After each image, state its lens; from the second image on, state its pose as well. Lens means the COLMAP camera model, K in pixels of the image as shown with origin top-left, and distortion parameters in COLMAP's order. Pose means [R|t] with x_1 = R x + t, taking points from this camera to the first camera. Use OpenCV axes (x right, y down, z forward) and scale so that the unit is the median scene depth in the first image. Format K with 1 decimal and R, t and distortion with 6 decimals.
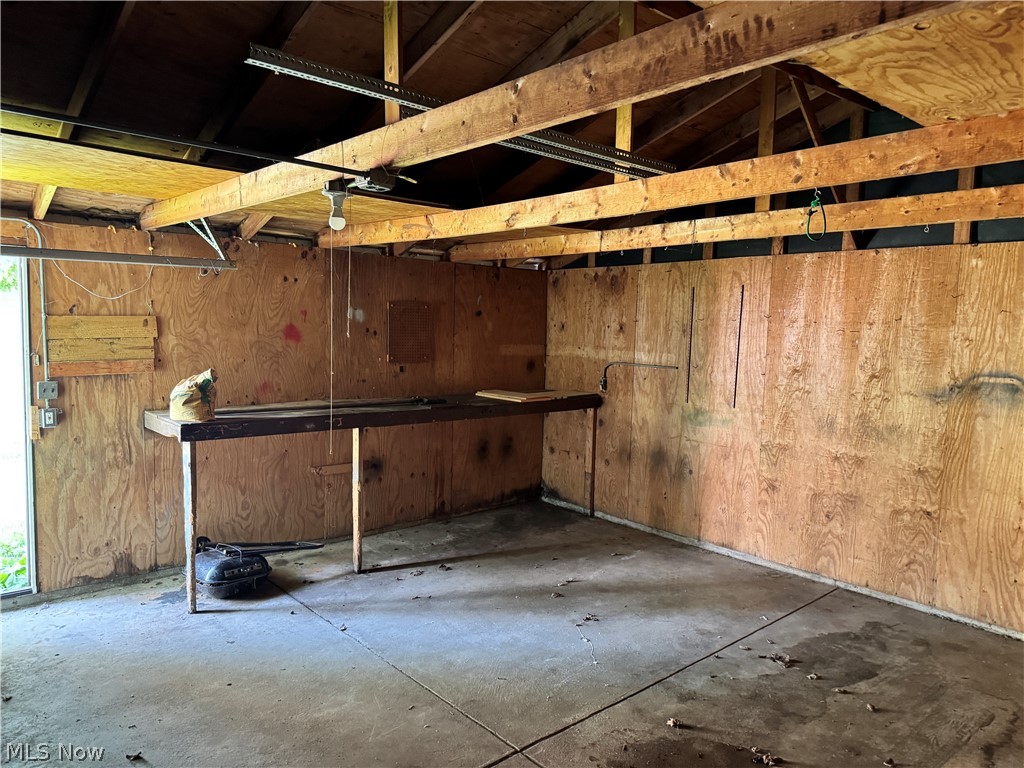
lens RADIAL K [[716.5, 0, 512.0], [0, 716.5, 384.0], [0, 0, 1]] dist [0.118052, -0.184898]
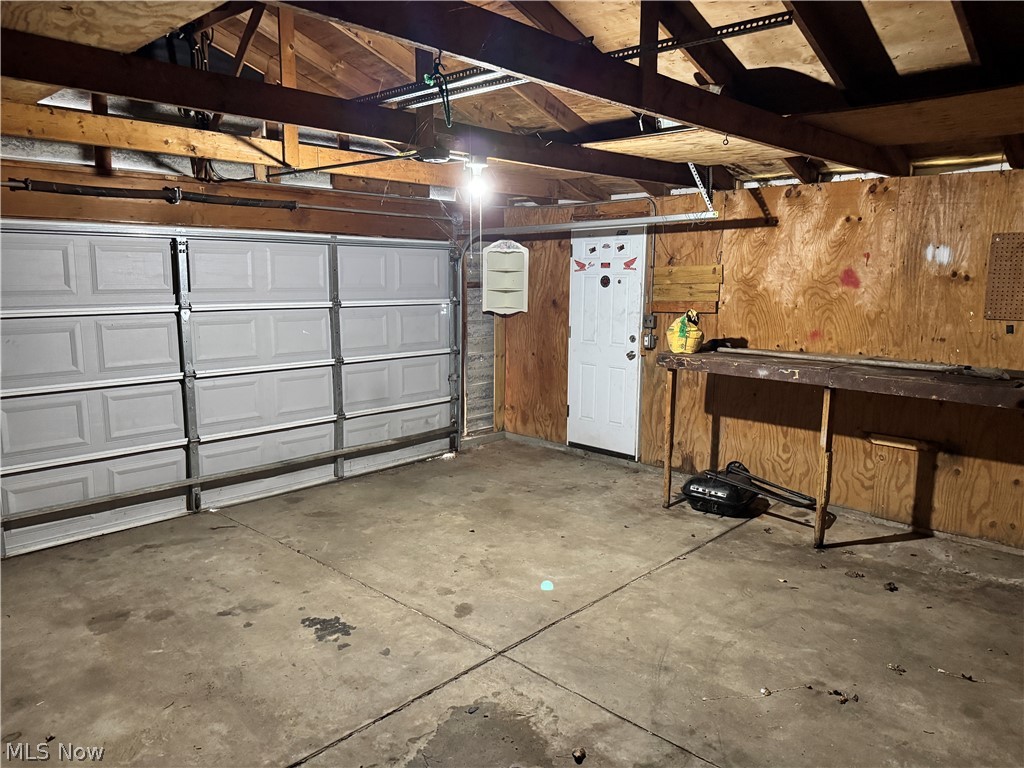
lens RADIAL K [[718.1, 0, 512.0], [0, 718.1, 384.0], [0, 0, 1]] dist [0.085794, -0.115355]
pose [[0.085549, 0.134958, -0.987151, 0.586778], [-0.082951, 0.988309, 0.127928, -0.021441], [0.992875, 0.070941, 0.095743, 0.502505]]
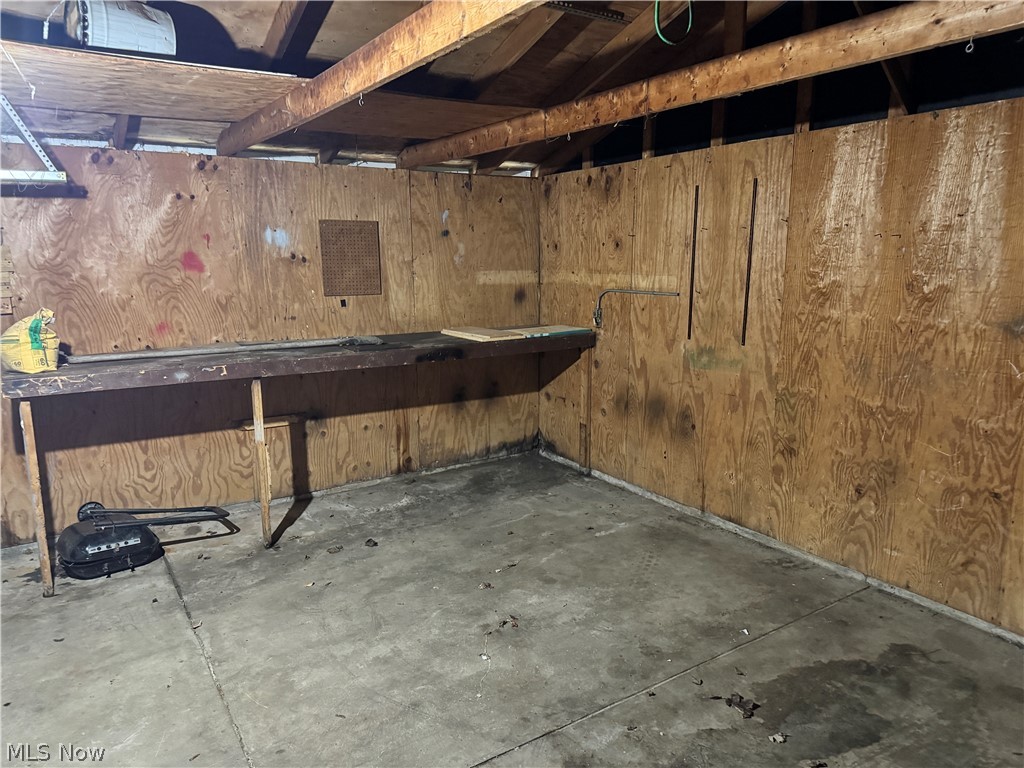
lens RADIAL K [[718.1, 0, 512.0], [0, 718.1, 384.0], [0, 0, 1]] dist [0.085794, -0.115355]
pose [[0.988163, -0.004477, -0.153343, 0.189398], [0.018944, 0.995484, 0.093016, -0.001763], [0.152234, -0.094820, 0.983785, 0.218788]]
